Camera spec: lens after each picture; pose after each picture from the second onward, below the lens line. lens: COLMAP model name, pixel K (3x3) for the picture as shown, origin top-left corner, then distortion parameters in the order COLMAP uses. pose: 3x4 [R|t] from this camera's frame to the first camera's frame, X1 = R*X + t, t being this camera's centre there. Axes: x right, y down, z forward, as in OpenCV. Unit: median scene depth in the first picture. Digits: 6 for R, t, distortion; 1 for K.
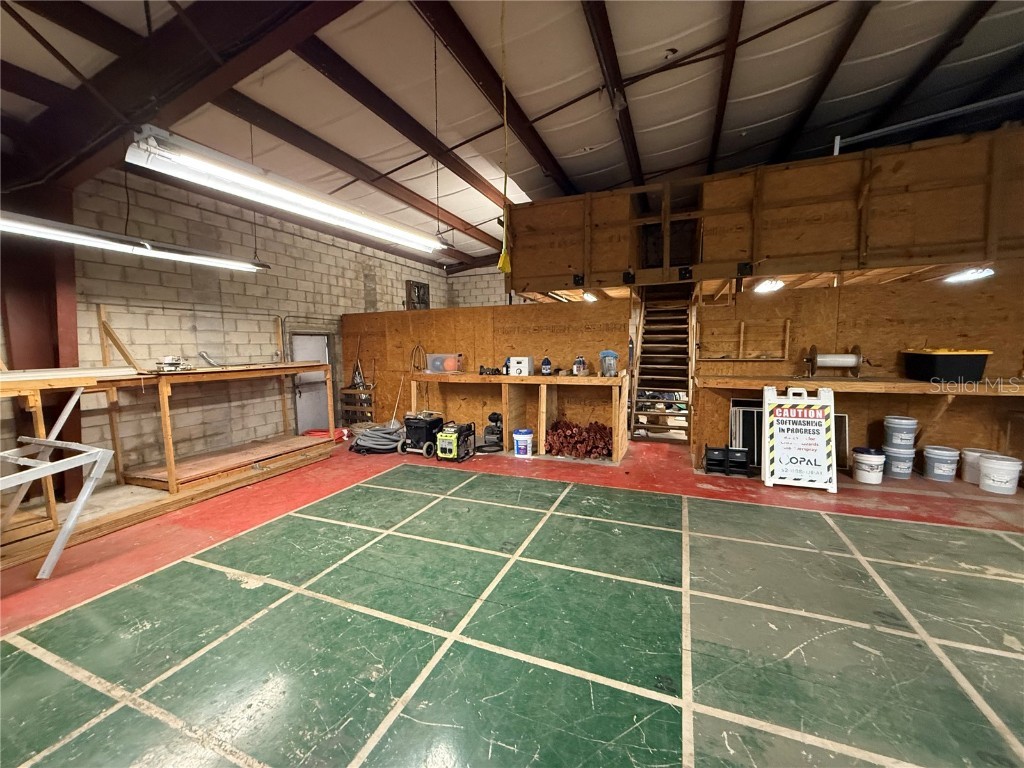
lens RADIAL K [[408.3, 0, 511.7], [0, 408.3, 381.0], [0, 0, 1]] dist [0.000249, 0.000102]
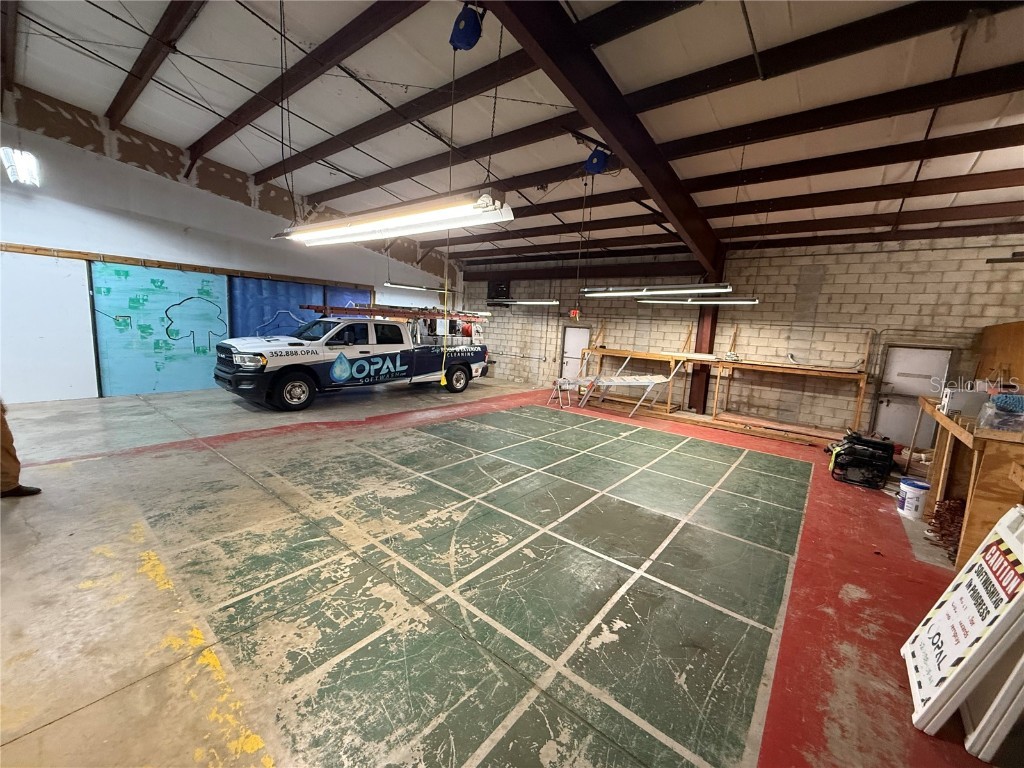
lens RADIAL K [[408.3, 0, 509.0], [0, 408.3, 377.5], [0, 0, 1]] dist [0.000249, 0.000102]
pose [[-0.294338, 0.120920, -0.948021, 0.962974], [-0.138673, 0.976062, 0.167551, -0.093095], [0.945587, 0.180781, -0.270524, 0.448782]]
